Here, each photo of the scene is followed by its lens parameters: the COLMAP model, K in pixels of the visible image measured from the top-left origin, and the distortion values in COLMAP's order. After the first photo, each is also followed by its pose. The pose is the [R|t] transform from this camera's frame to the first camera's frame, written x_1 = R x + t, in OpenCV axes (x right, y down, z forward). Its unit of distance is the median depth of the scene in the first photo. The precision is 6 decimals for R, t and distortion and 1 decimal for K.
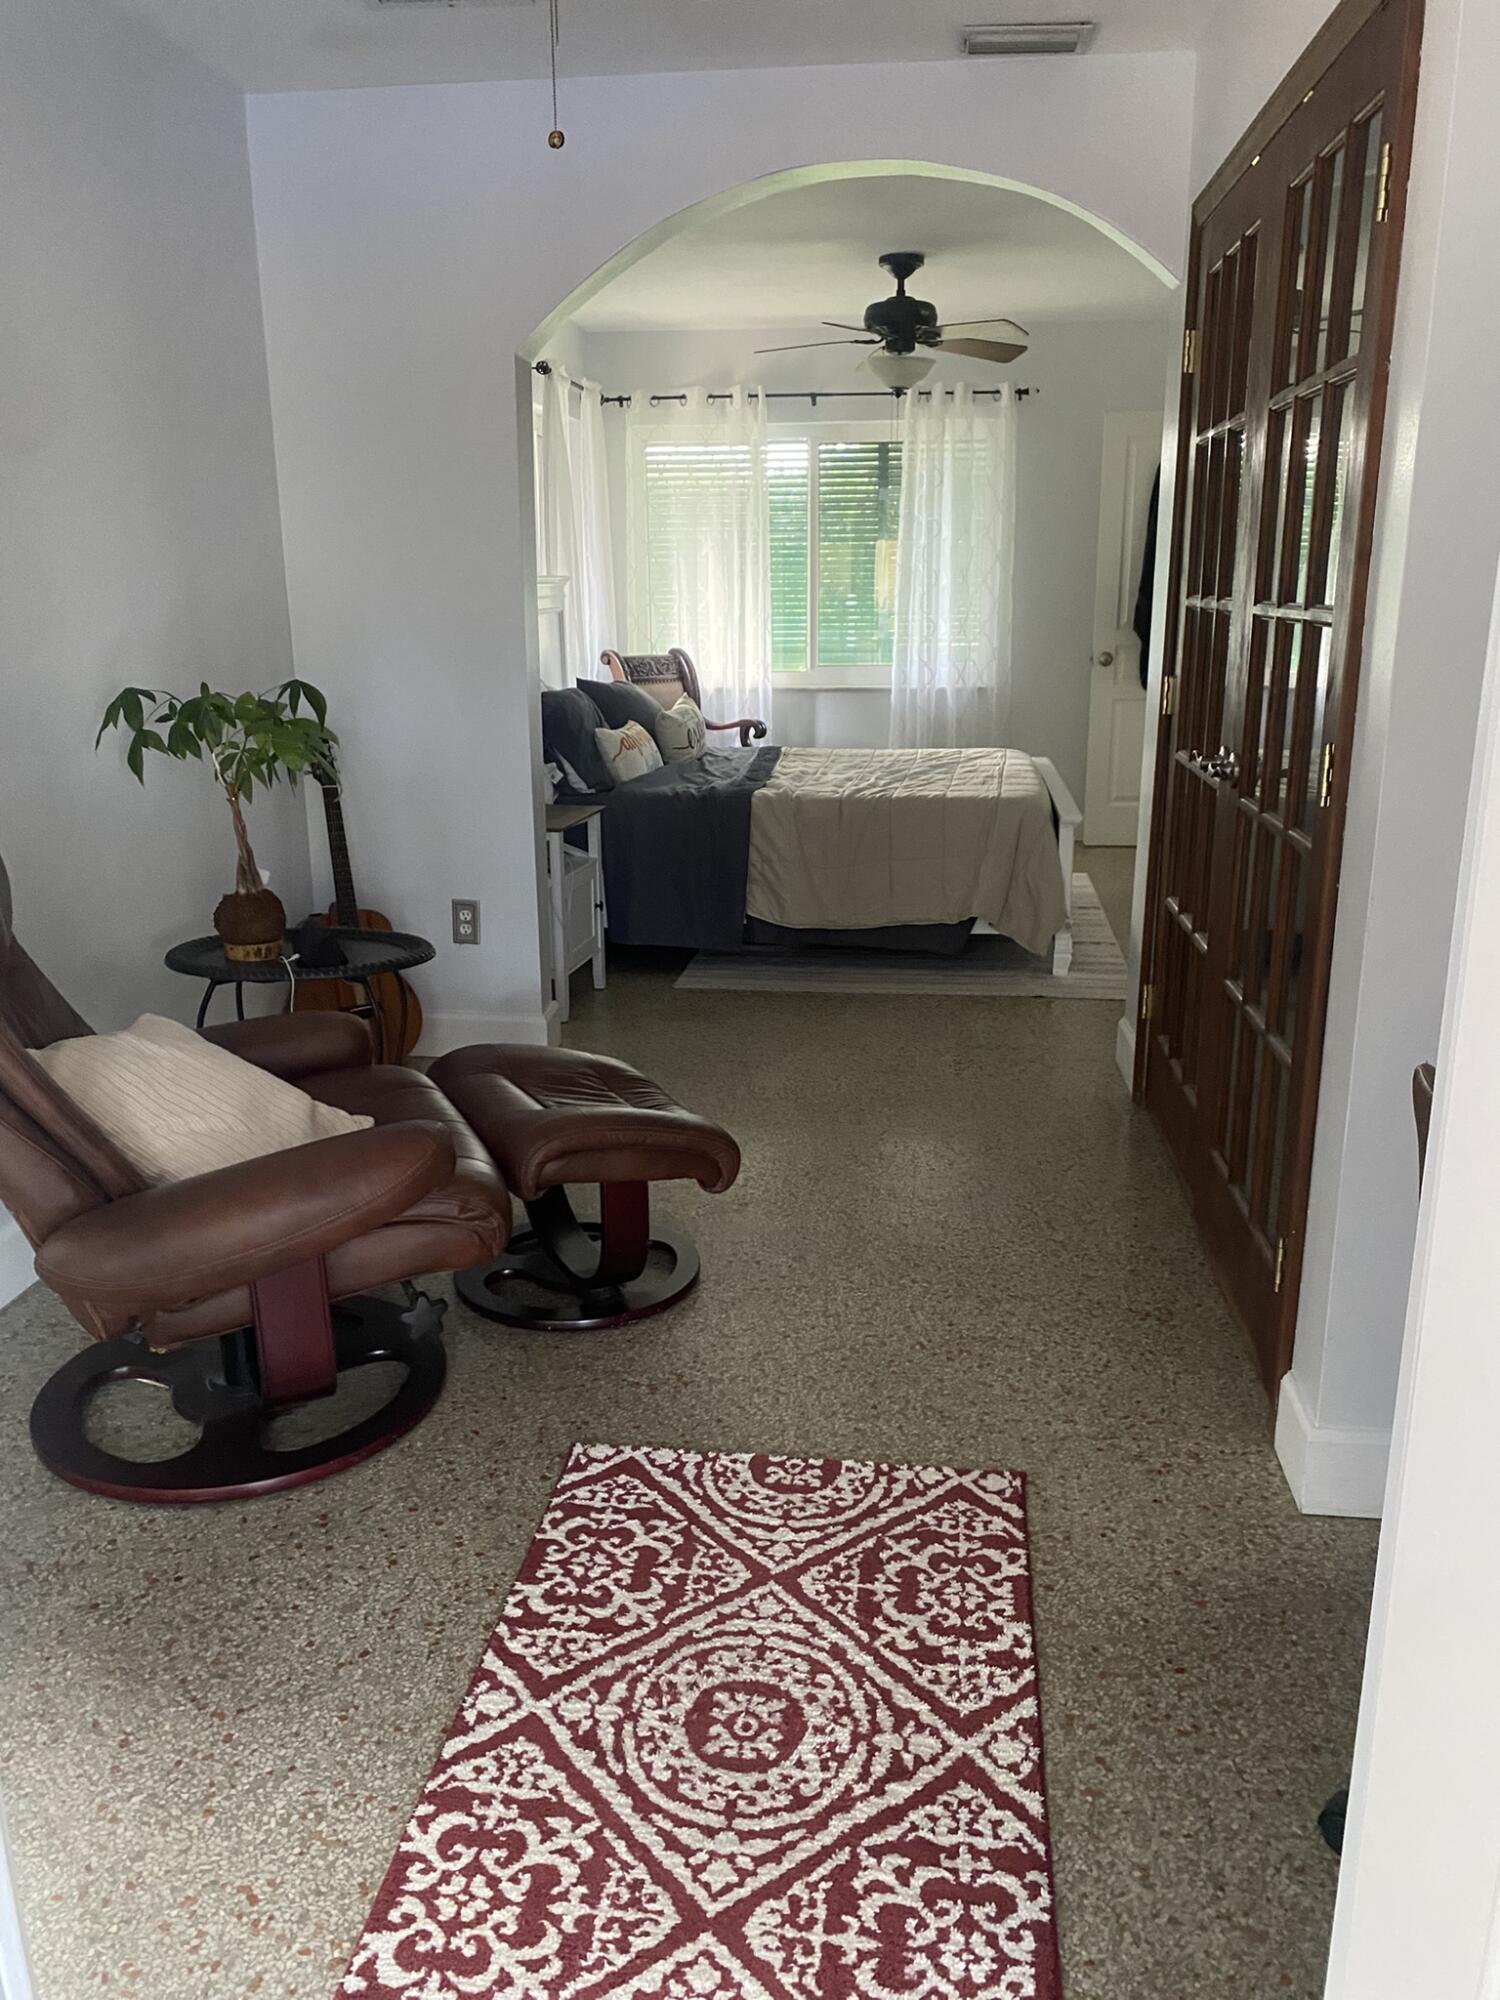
lens RADIAL K [[1511.9, 0, 751.0], [0, 1511.9, 998.5], [0, 0, 1]] dist [0.045471, -0.068798]
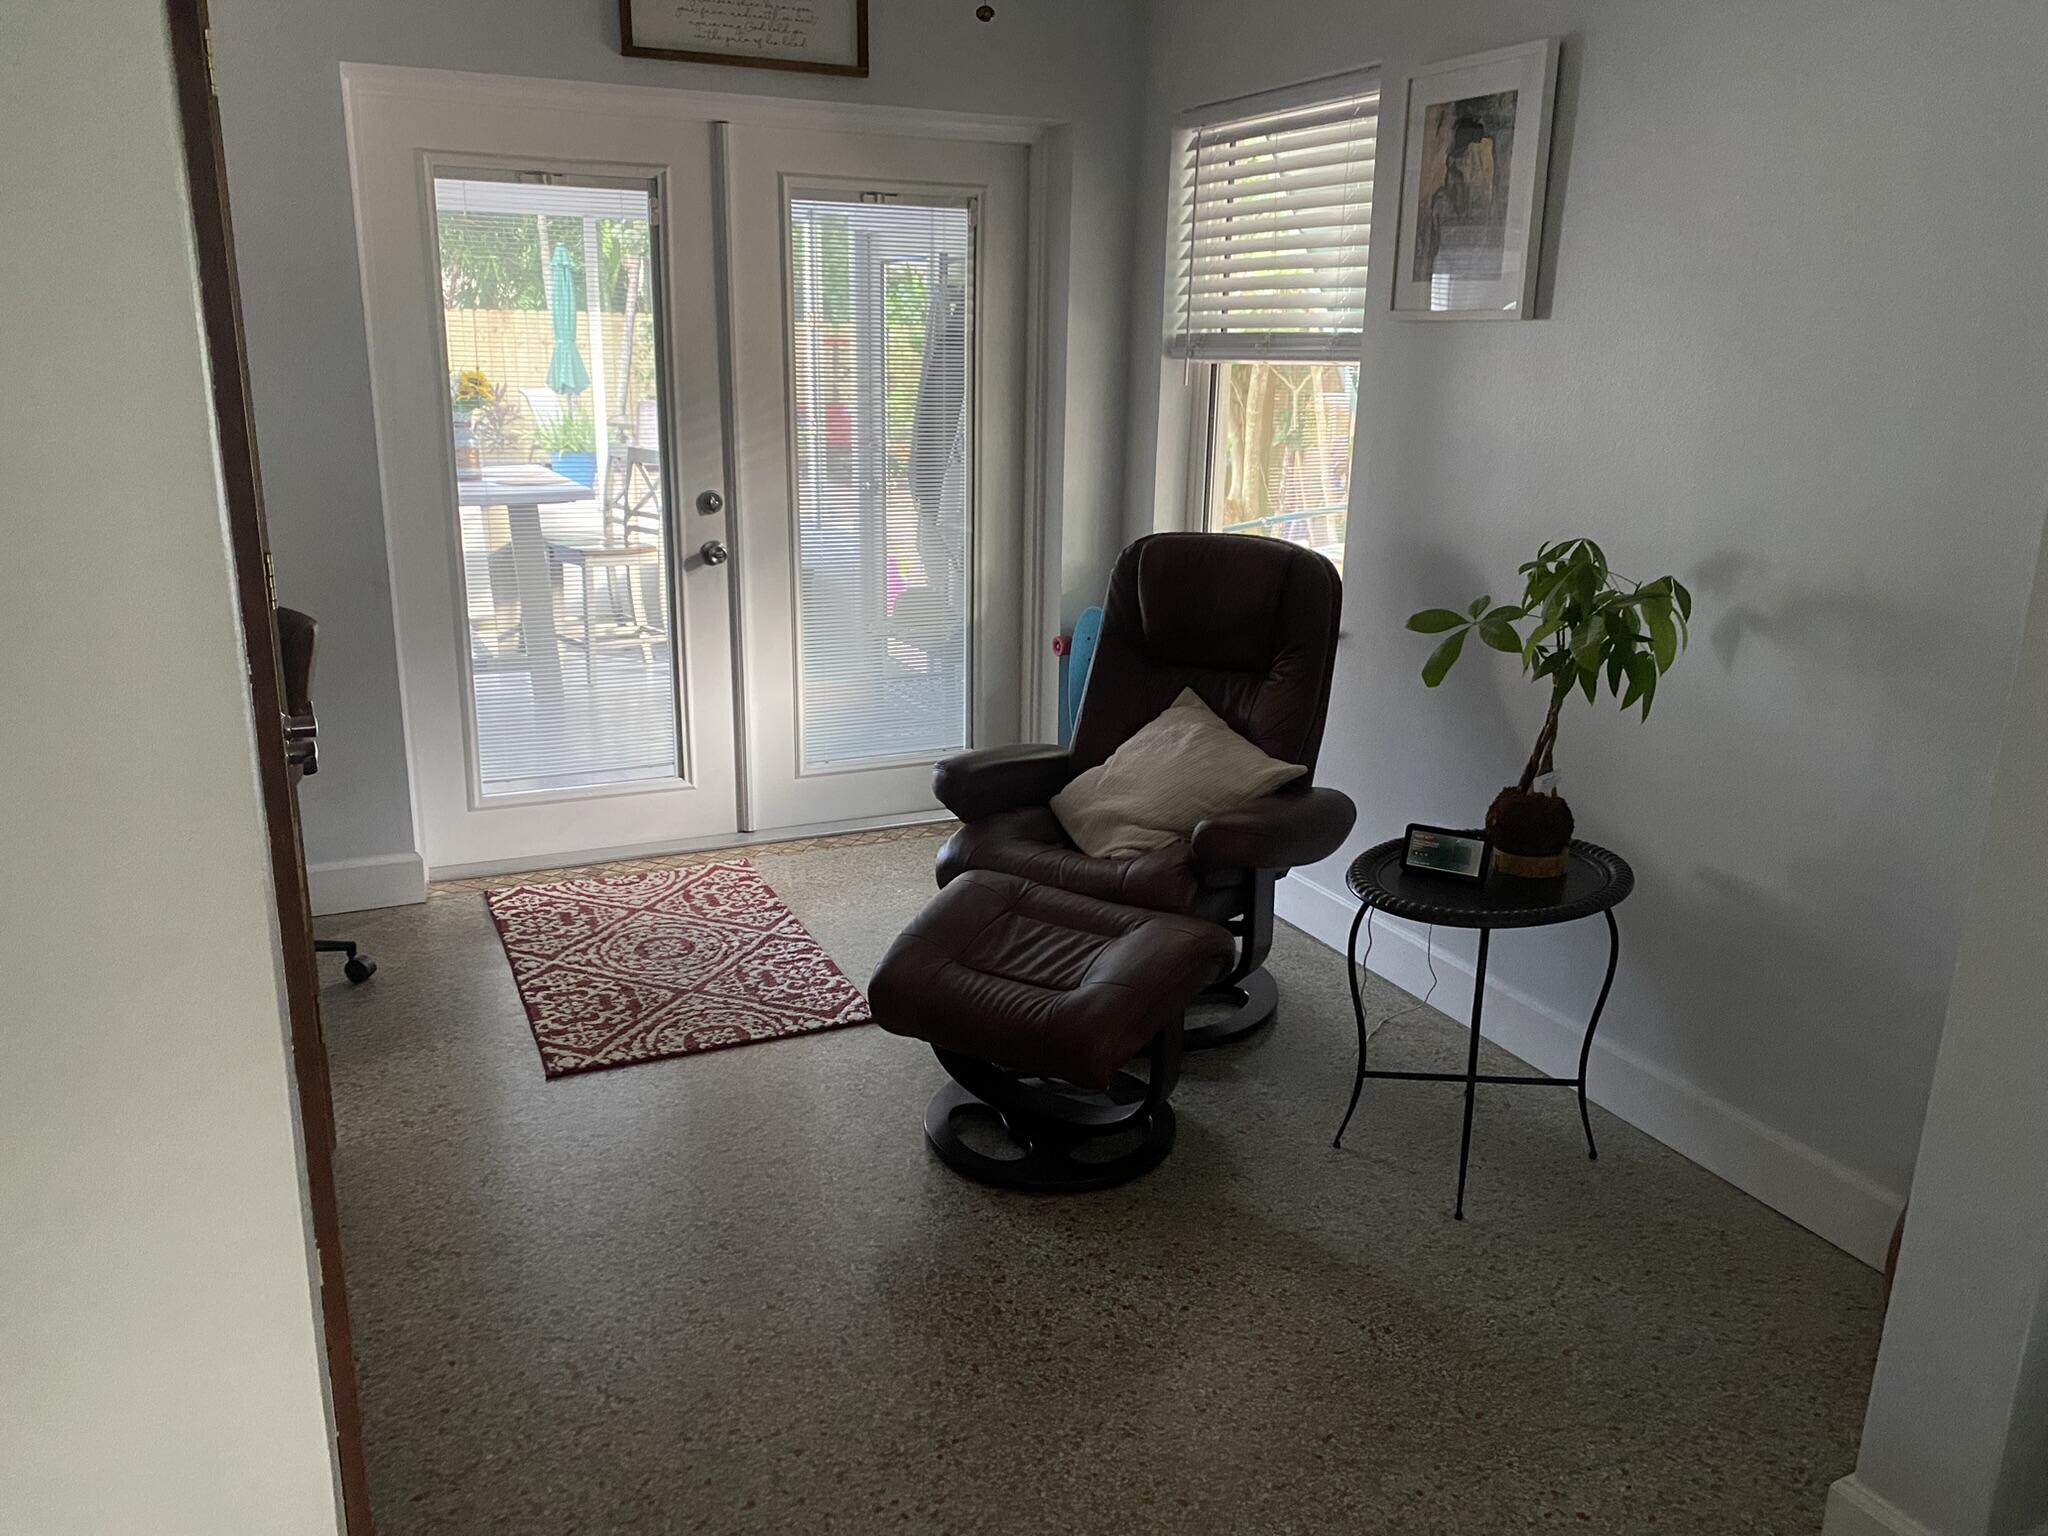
lens RADIAL K [[1548.2, 0, 1023.0], [0, 1548.2, 768.6], [0, 0, 1]] dist [0.045471, -0.068798]
pose [[-0.848786, 0.135824, -0.510994, 0.547812], [-0.156687, 0.858417, 0.488435, -0.720301], [0.504987, 0.494643, -0.707331, 2.305544]]
